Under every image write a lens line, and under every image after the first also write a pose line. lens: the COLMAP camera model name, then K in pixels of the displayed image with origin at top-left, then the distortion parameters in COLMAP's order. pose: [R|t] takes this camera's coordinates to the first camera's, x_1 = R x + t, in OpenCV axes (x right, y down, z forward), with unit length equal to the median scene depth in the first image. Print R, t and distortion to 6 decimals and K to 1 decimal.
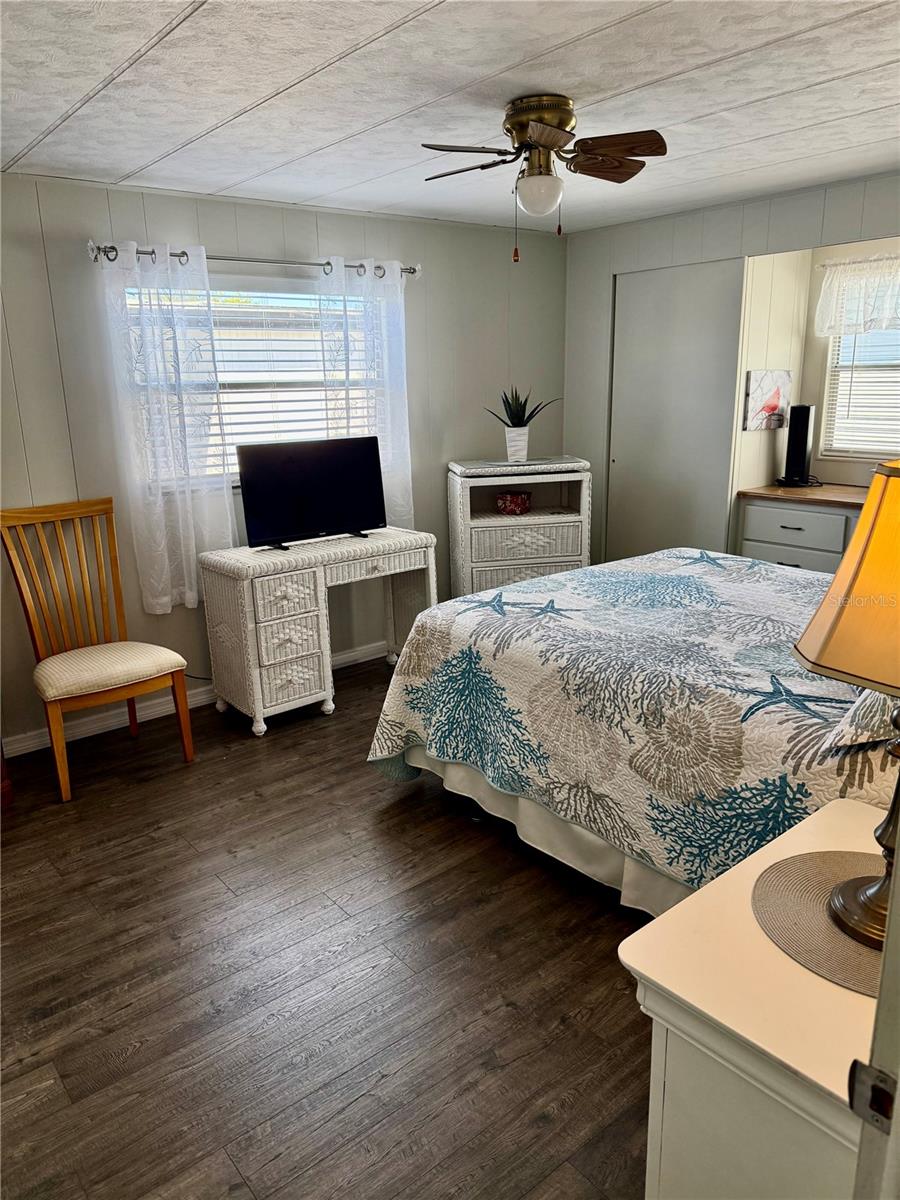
lens RADIAL K [[840.1, 0, 447.6], [0, 840.1, 607.3], [0, 0, 1]] dist [0.066113, -0.074139]
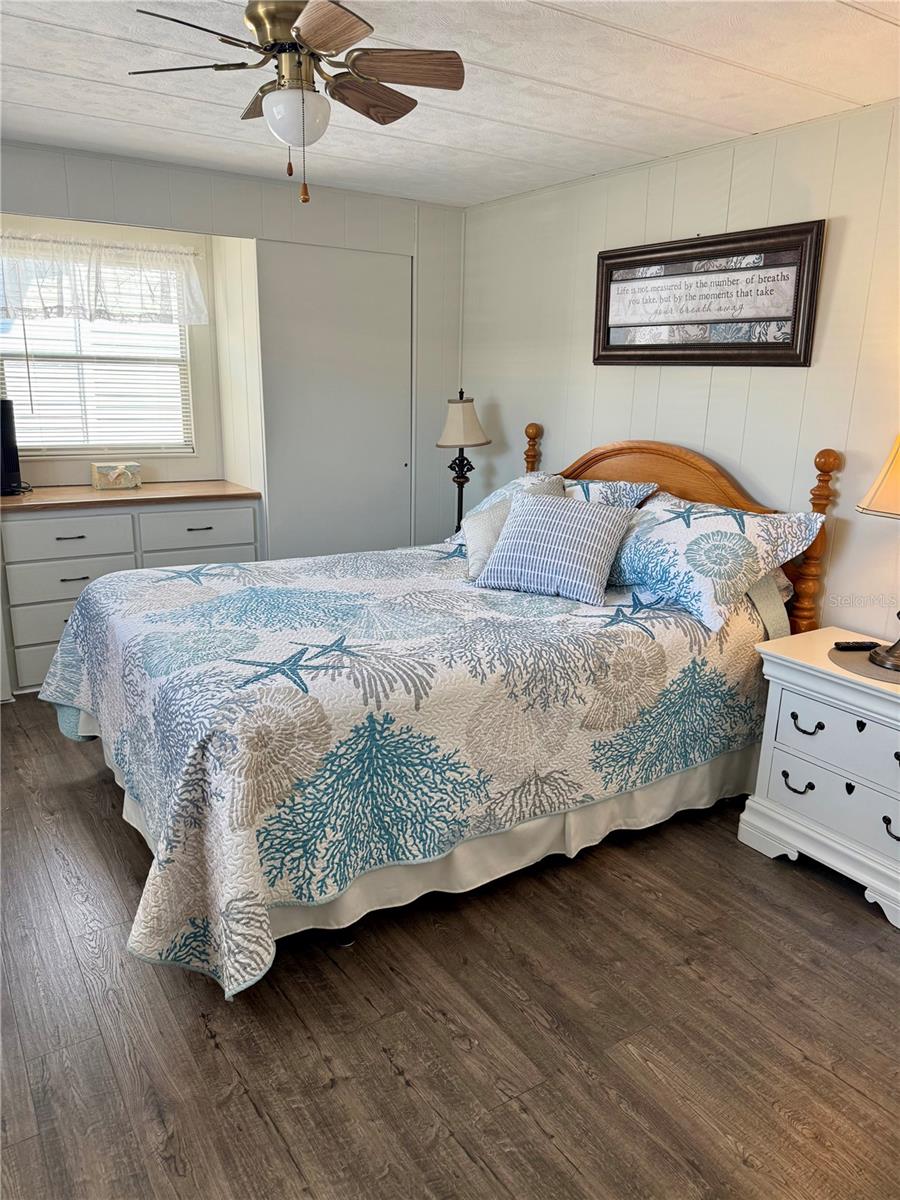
lens RADIAL K [[840.1, 0, 453.9], [0, 840.1, 600.9], [0, 0, 1]] dist [0.066113, -0.074139]
pose [[0.092820, -0.229687, 0.968828, -0.707743], [0.232762, 0.951074, 0.203177, -0.196064], [-0.968094, 0.206647, 0.141741, 0.839962]]
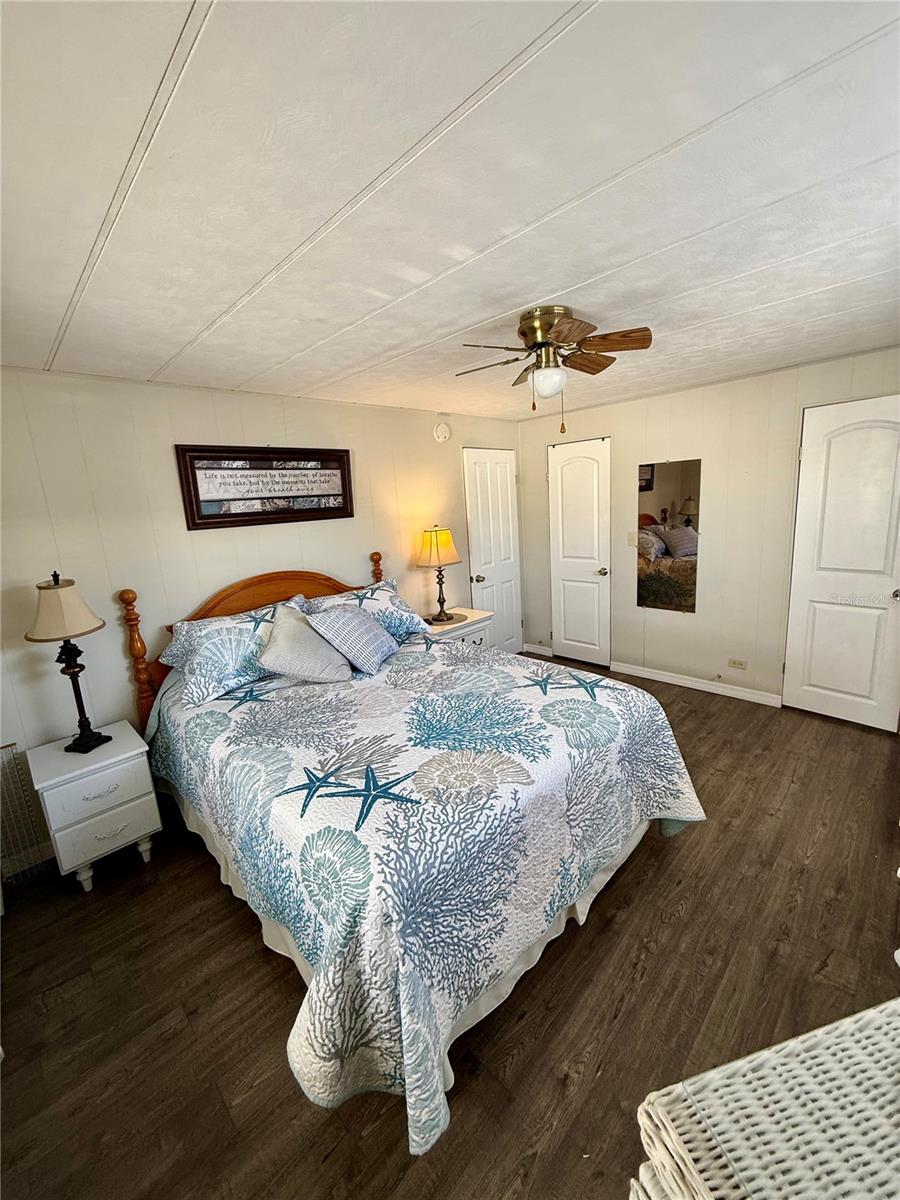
lens RADIAL K [[476.2, 0, 448.2], [0, 476.2, 593.5], [0, 0, 1]] dist [0.006382, -0.000781]
pose [[-0.991117, 0.111075, -0.073136, 0.343637], [0.067210, 0.892880, 0.445252, -0.529260], [0.114759, 0.436381, -0.892414, 1.768023]]
